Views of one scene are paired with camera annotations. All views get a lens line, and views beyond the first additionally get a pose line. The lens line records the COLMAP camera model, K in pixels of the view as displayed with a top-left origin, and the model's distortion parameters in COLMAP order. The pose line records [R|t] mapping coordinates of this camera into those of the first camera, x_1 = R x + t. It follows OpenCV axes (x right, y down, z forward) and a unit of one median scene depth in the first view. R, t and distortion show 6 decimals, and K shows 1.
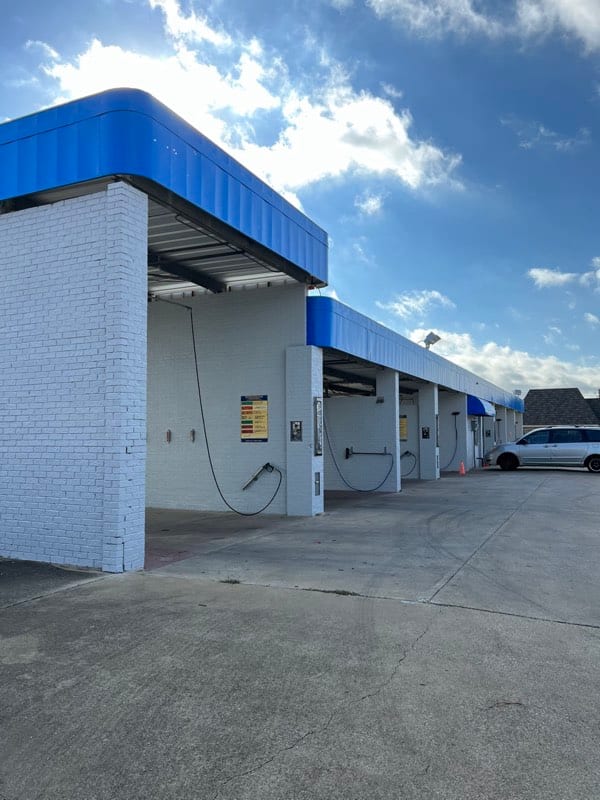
lens RADIAL K [[607.8, 0, 303.1], [0, 607.8, 396.8], [0, 0, 1]] dist [-0.003062, 0.002195]
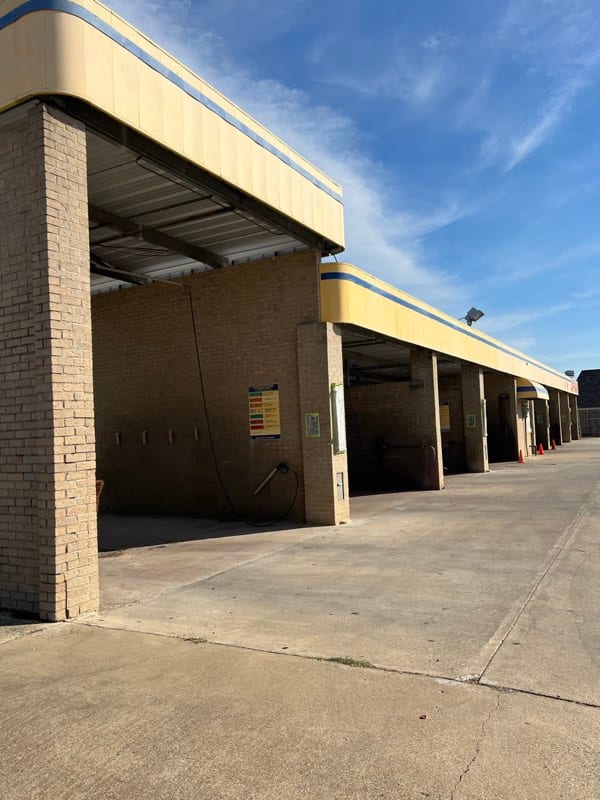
lens RADIAL K [[607.8, 0, 296.0], [0, 607.8, 403.4], [0, 0, 1]] dist [-0.003062, 0.002195]
pose [[0.995838, -0.039419, -0.082180, 0.034448], [0.041180, 0.998955, 0.019838, 0.008766], [0.081313, -0.023140, 0.996420, 0.152903]]
